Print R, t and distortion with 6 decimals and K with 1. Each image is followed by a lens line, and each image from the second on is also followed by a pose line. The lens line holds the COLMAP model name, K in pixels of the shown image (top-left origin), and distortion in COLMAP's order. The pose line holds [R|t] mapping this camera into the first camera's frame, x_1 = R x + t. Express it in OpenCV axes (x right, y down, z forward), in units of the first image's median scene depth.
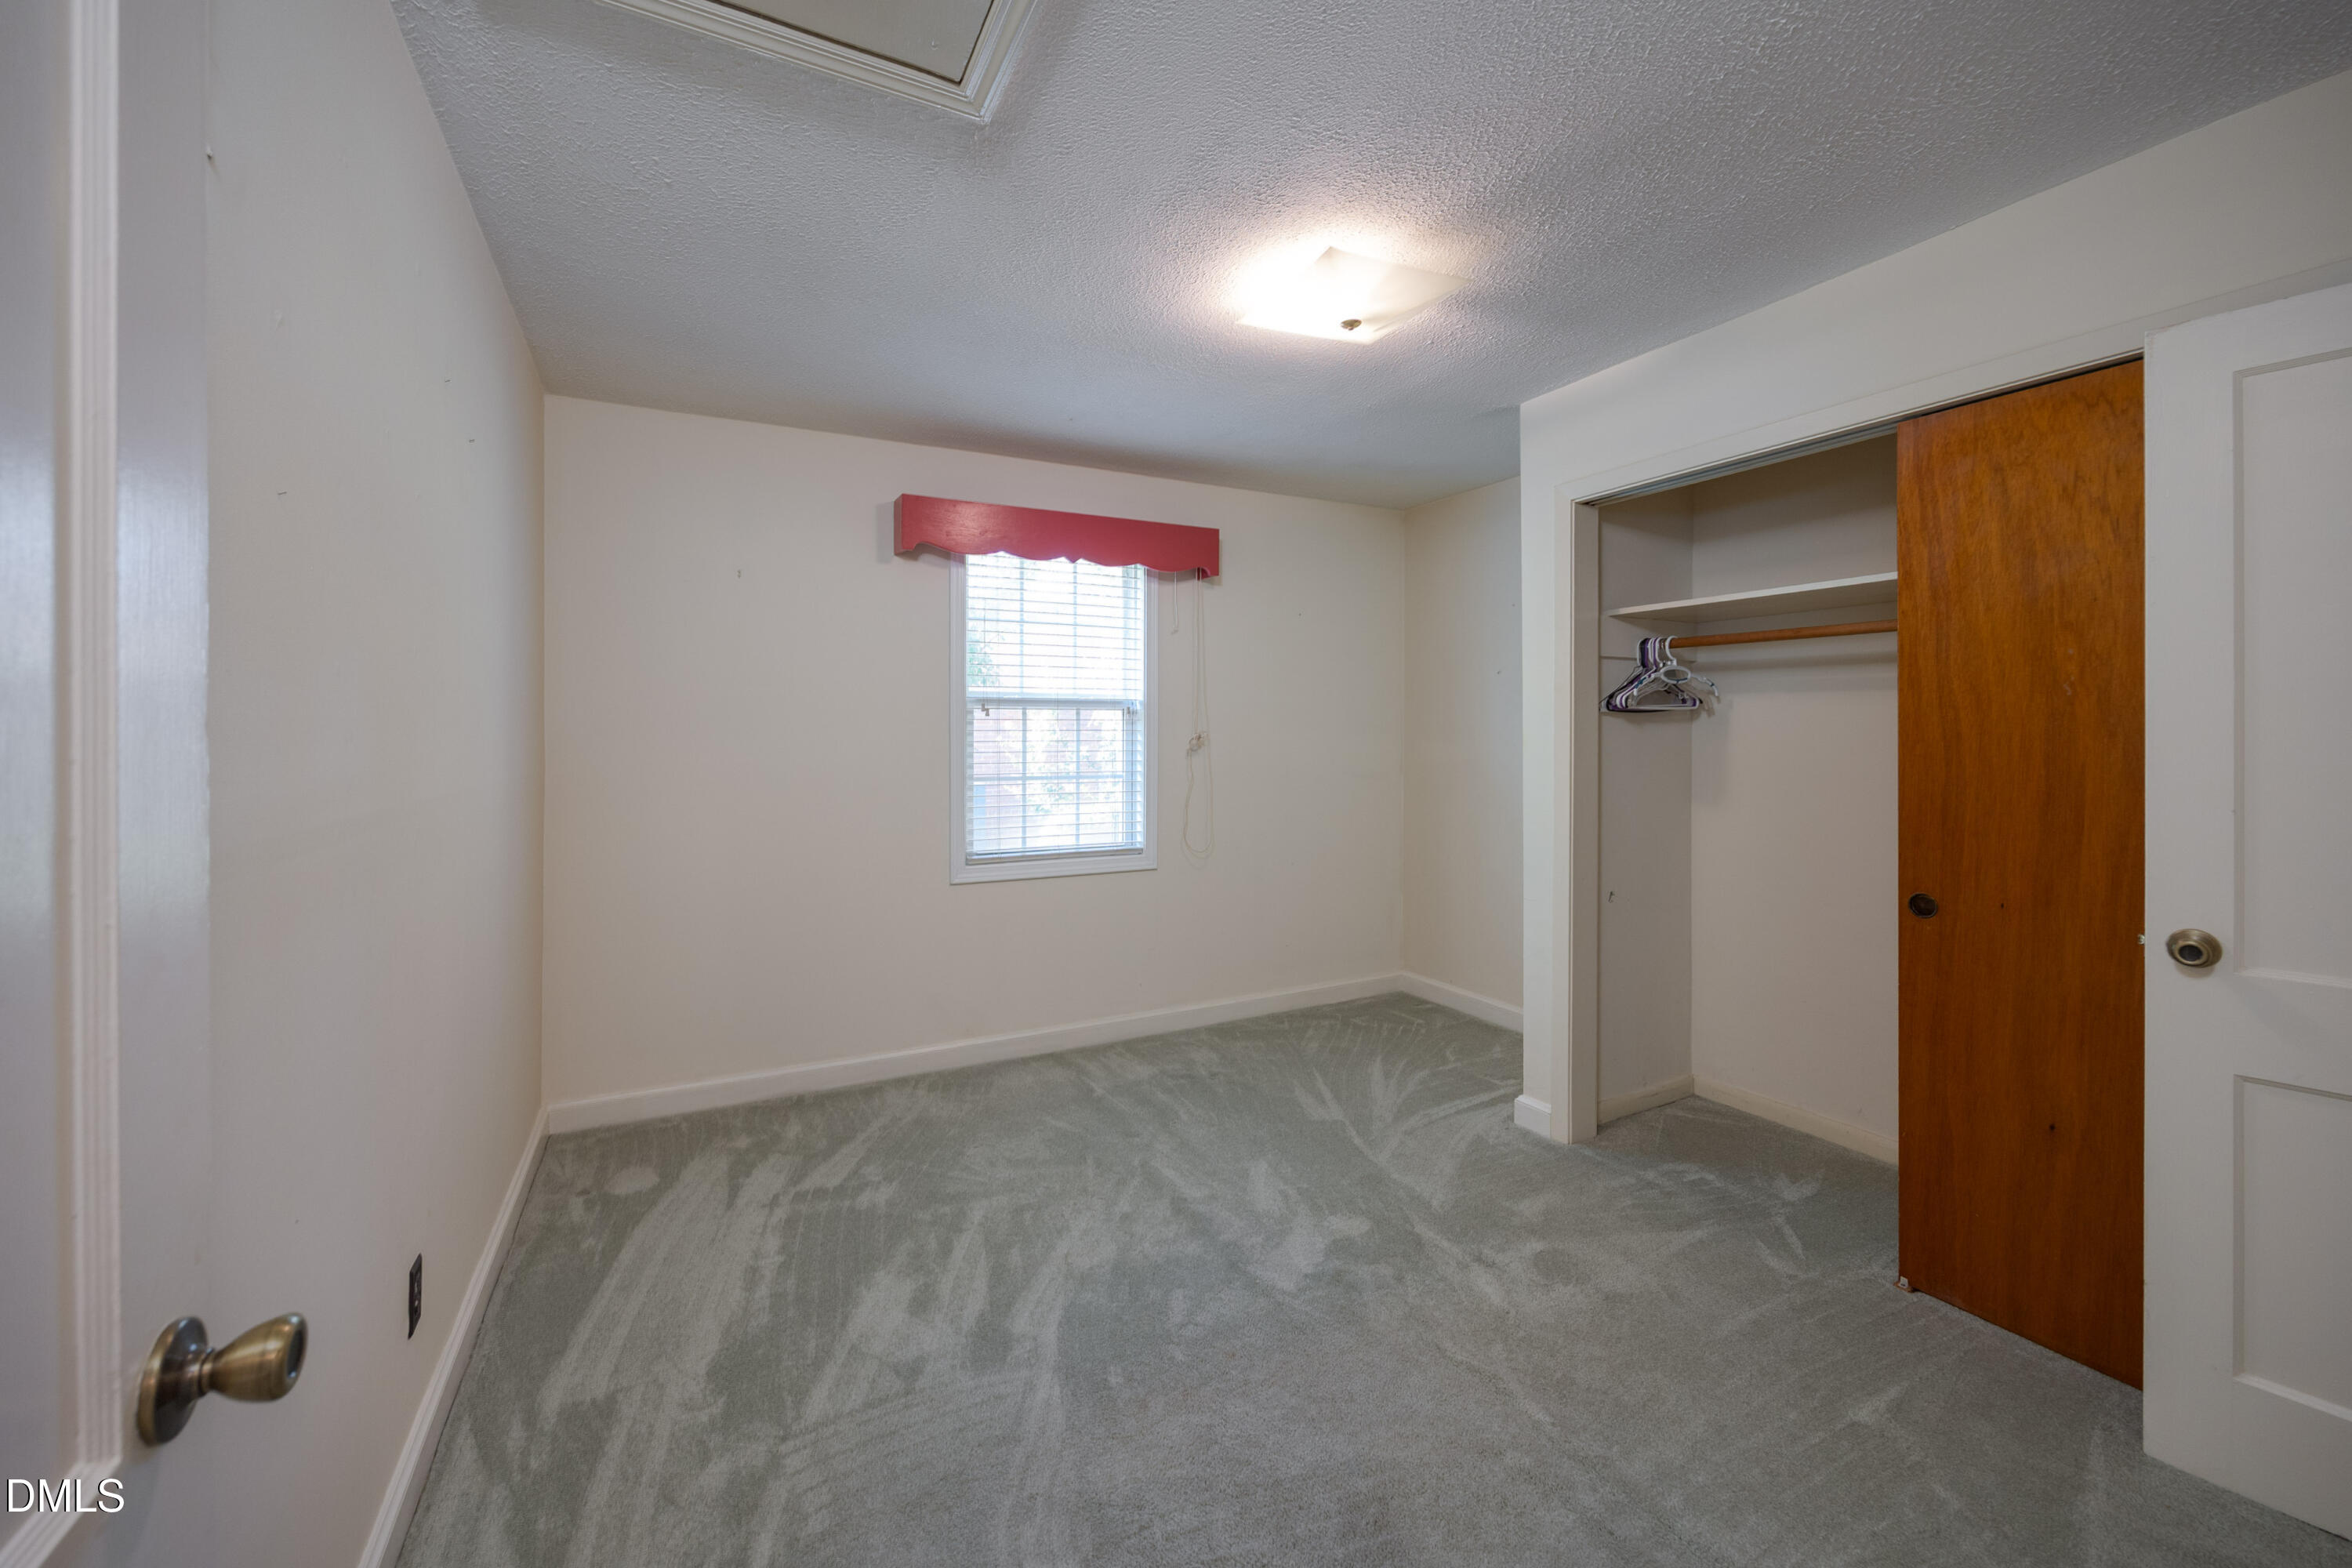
lens RADIAL K [[910.2, 0, 1175.2], [0, 910.2, 747.6], [0, 0, 1]] dist [-0.000710, -0.000275]
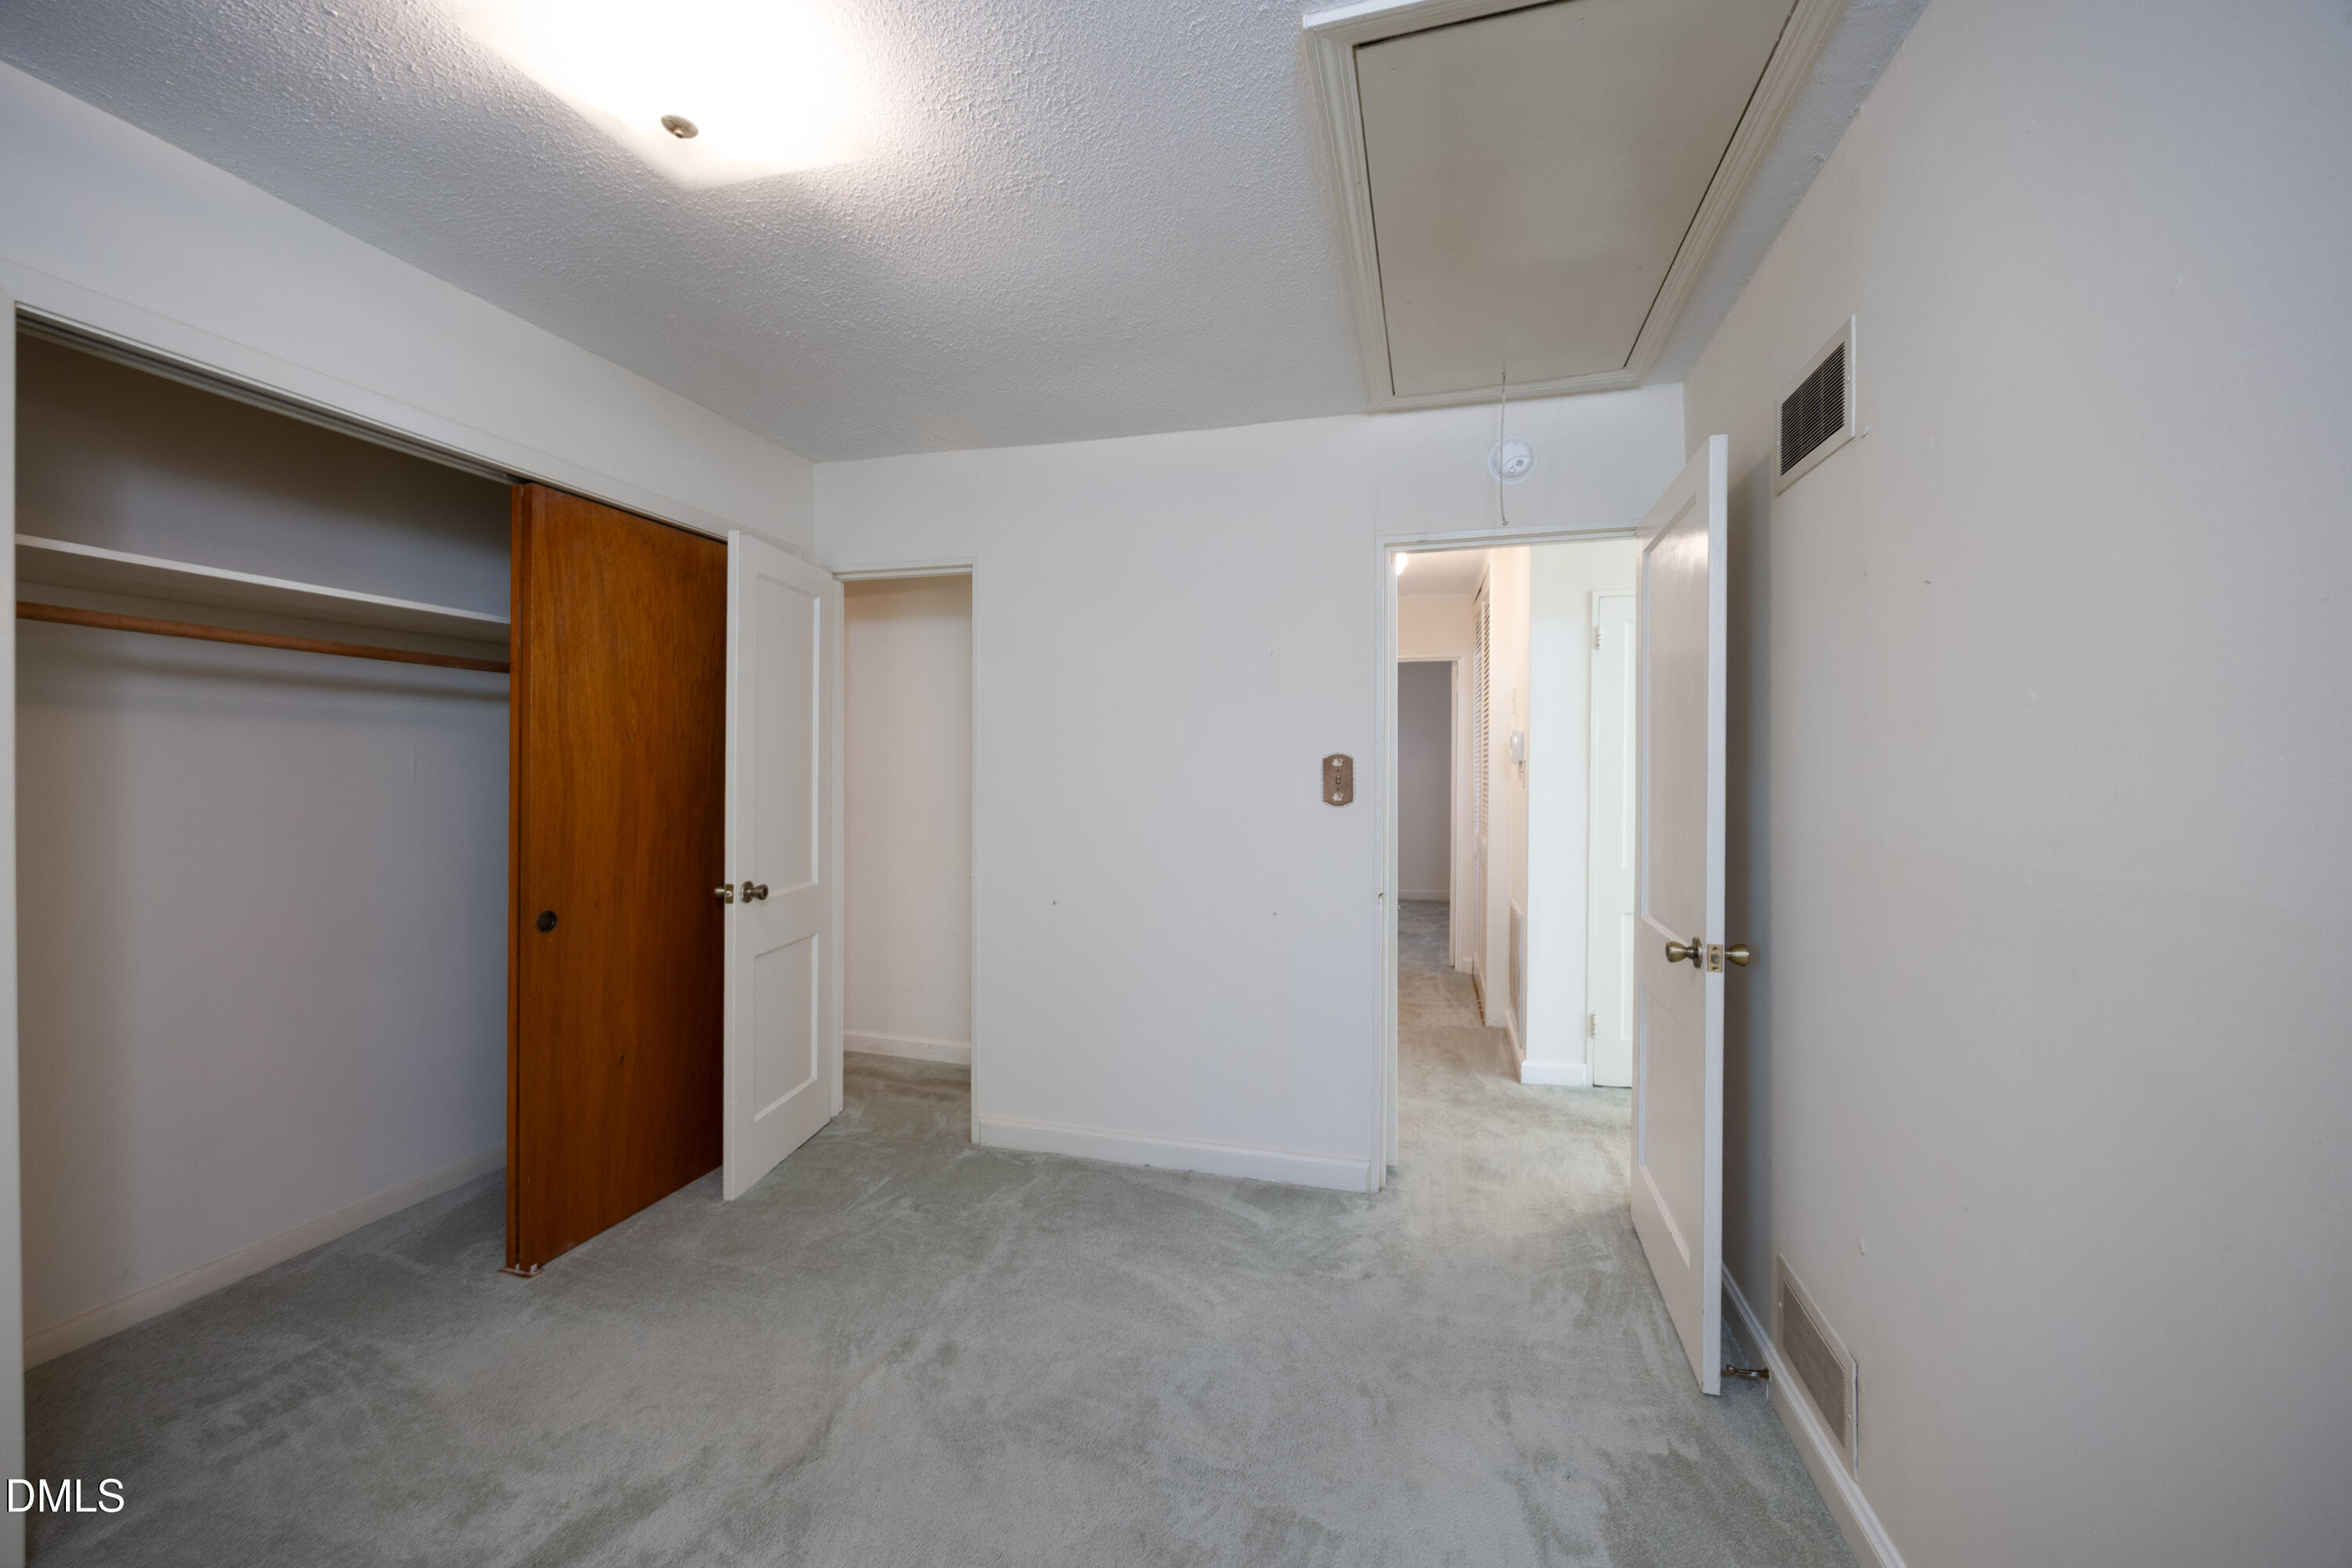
lens RADIAL K [[920.1, 0, 1183.2], [0, 920.1, 777.2], [0, 0, 1]] dist [-0.001890, -0.000422]
pose [[-0.736066, -0.006983, 0.676873, -0.567856], [0.001402, 0.999929, 0.011840, -0.017875], [-0.676908, 0.009664, -0.736004, 1.391055]]
